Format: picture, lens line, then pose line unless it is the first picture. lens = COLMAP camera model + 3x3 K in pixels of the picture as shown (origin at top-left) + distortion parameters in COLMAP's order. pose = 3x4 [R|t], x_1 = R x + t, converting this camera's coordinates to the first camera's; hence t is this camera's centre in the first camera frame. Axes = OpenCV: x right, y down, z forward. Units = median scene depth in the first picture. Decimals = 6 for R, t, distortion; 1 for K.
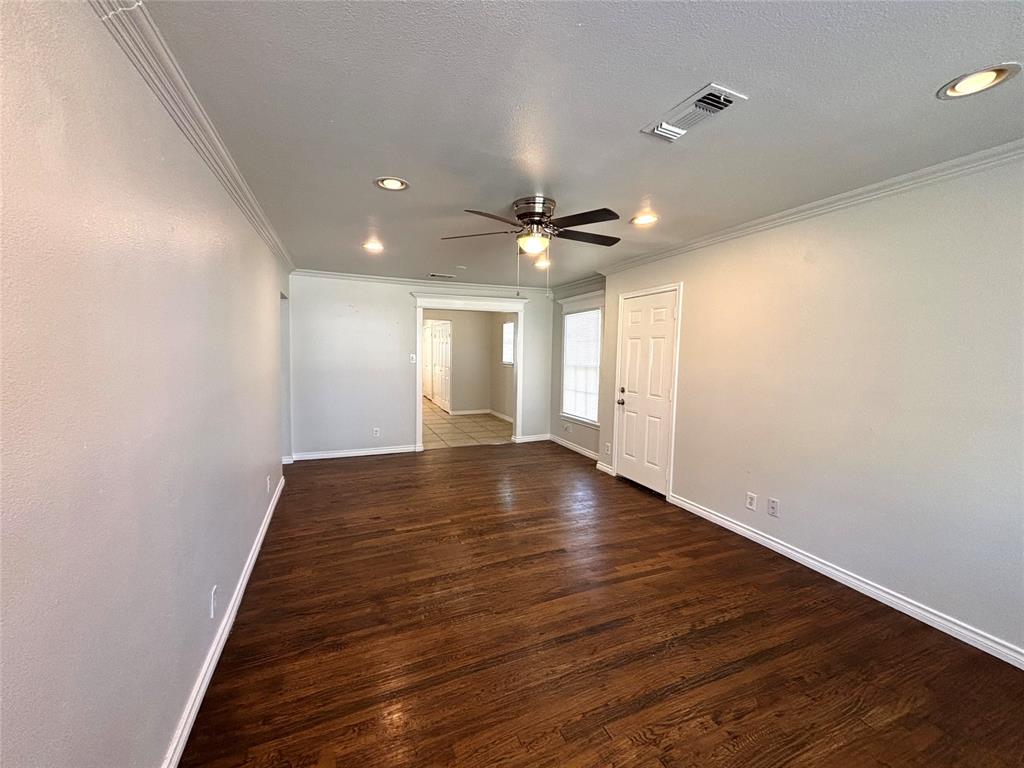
lens RADIAL K [[414.8, 0, 509.1], [0, 414.8, 392.0], [0, 0, 1]] dist [0.010634, 0.000182]
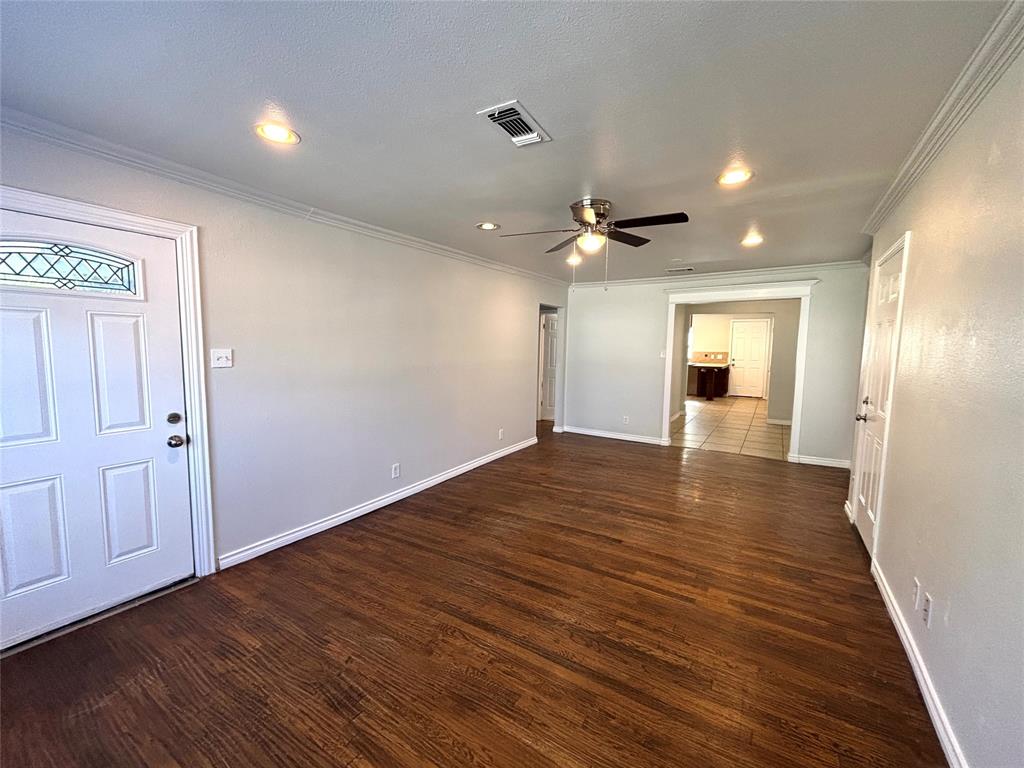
lens RADIAL K [[414.8, 0, 513.0], [0, 414.8, 385.5], [0, 0, 1]] dist [0.010634, 0.000182]
pose [[0.581057, 0.072348, -0.810641, 0.753118], [-0.089712, 0.995665, 0.024557, 0.010464], [0.808903, 0.058455, 0.585029, 0.192242]]
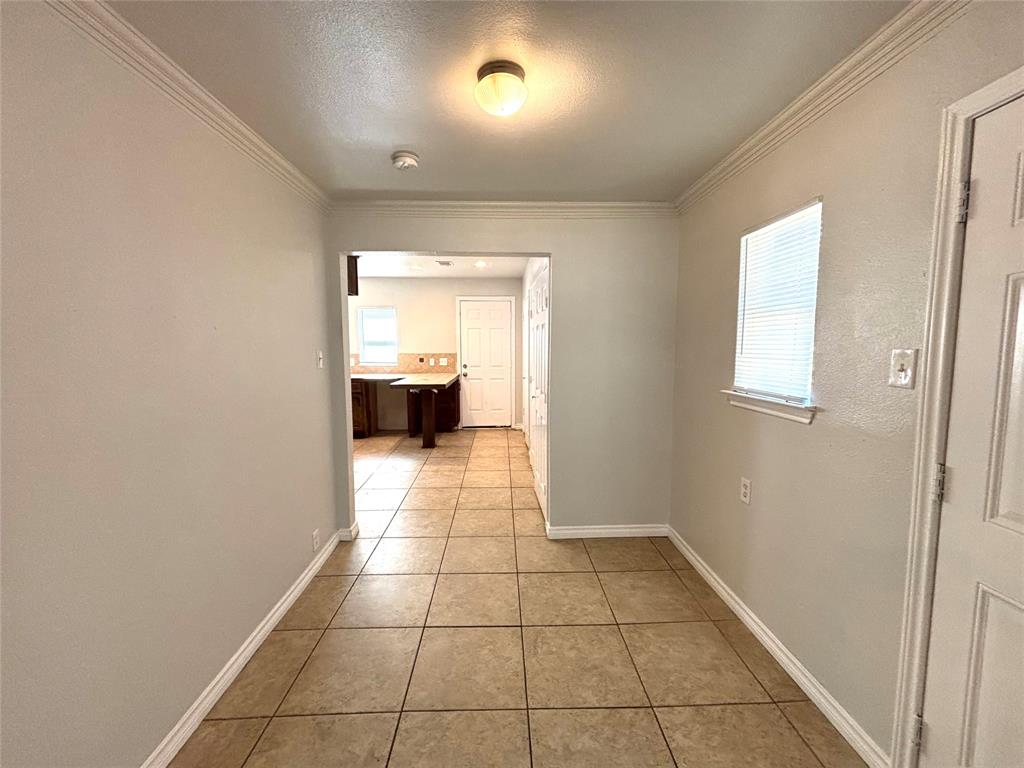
lens RADIAL K [[414.8, 0, 510.9], [0, 414.8, 383.3], [0, 0, 1]] dist [0.010634, 0.000182]
pose [[0.936862, 0.025458, -0.348771, -0.158594], [-0.029045, 0.999565, -0.005059, -0.212367], [0.348491, 0.014870, 0.937194, 2.019175]]
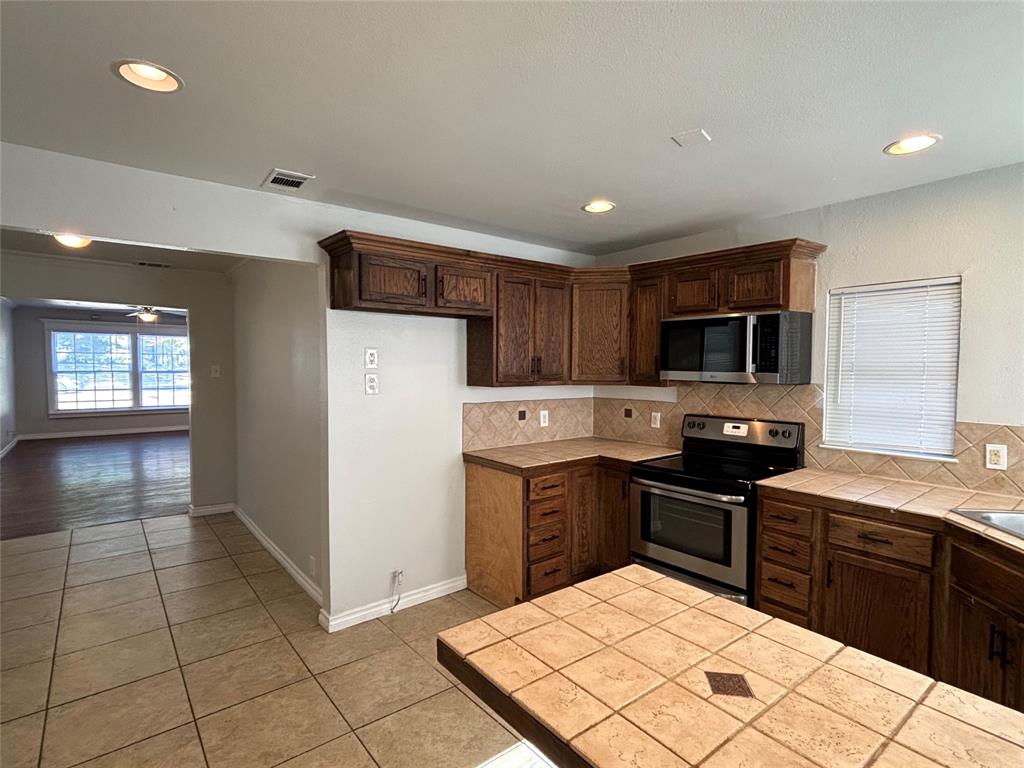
lens RADIAL K [[523.5, 0, 510.1], [0, 523.5, 382.2], [0, 0, 1]] dist [0.002112, 0.000961]
pose [[-0.959885, -0.004025, -0.280366, -0.958471], [-0.045265, 0.989006, 0.140776, -0.453148], [0.276717, 0.147820, -0.949514, 3.901831]]
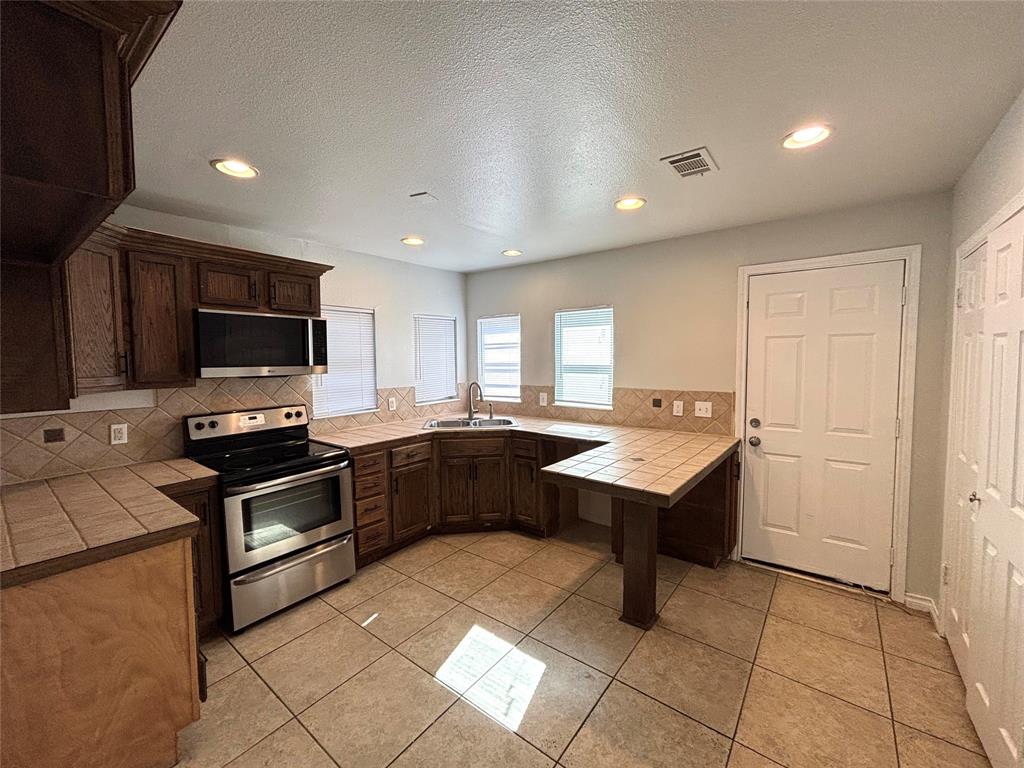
lens RADIAL K [[414.8, 0, 516.5], [0, 414.8, 381.0], [0, 0, 1]] dist [0.010634, 0.000182]
pose [[0.505511, 0.037106, -0.862022, -0.596468], [-0.083824, 0.996461, -0.006264, -0.350432], [0.858739, 0.075425, 0.506832, 3.001166]]
